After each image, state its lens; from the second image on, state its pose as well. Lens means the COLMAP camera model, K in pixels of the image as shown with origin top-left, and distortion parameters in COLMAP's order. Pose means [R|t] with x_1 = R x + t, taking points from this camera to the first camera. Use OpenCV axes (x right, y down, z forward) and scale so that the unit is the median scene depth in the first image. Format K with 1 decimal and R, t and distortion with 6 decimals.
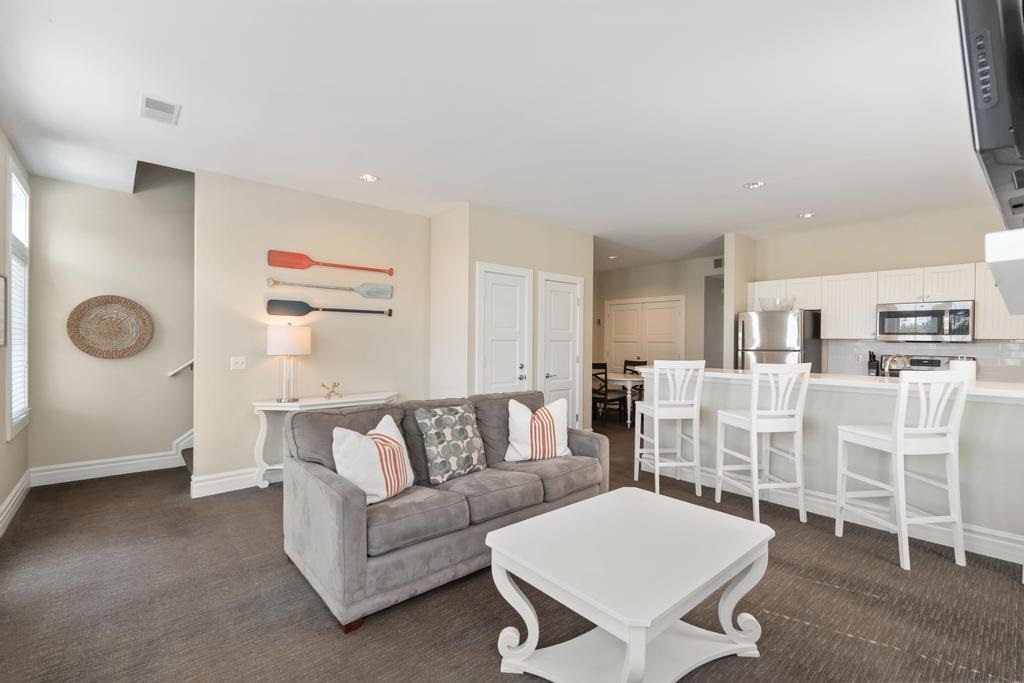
lens RADIAL K [[459.5, 0, 506.8], [0, 459.5, 341.3], [0, 0, 1]] dist [-0.003857, 0.000358]
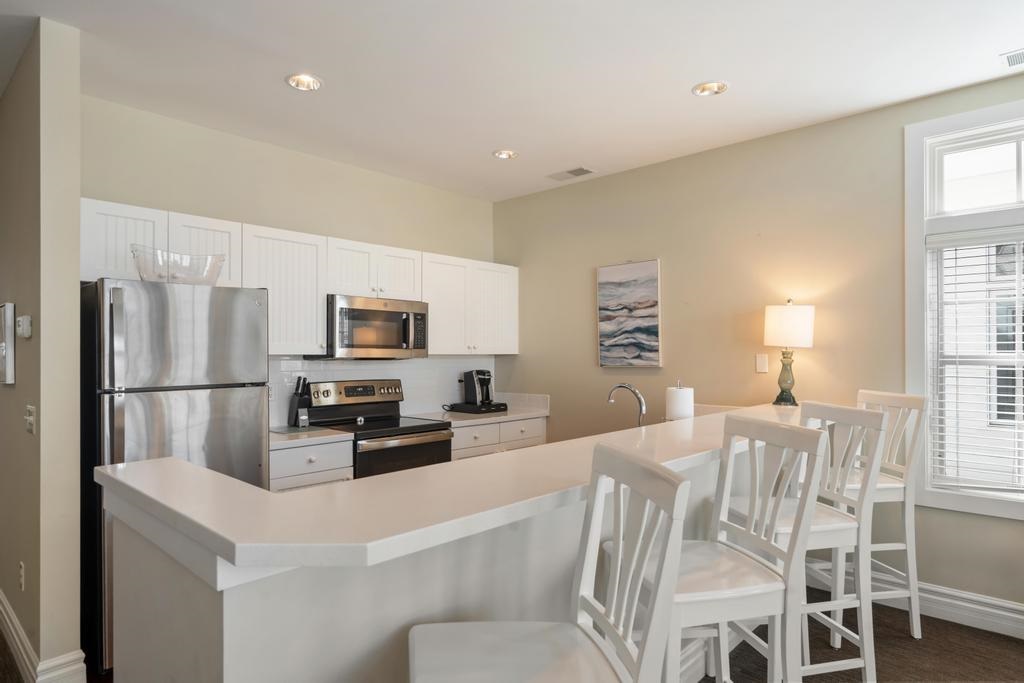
lens RADIAL K [[608.3, 0, 510.8], [0, 608.3, 343.0], [0, 0, 1]] dist [-0.001537, 0.002294]
pose [[-0.102926, 0.010114, 0.994638, 0.030602], [0.002137, 0.999948, -0.009947, -0.011652], [-0.994687, 0.001101, -0.102942, 0.787213]]
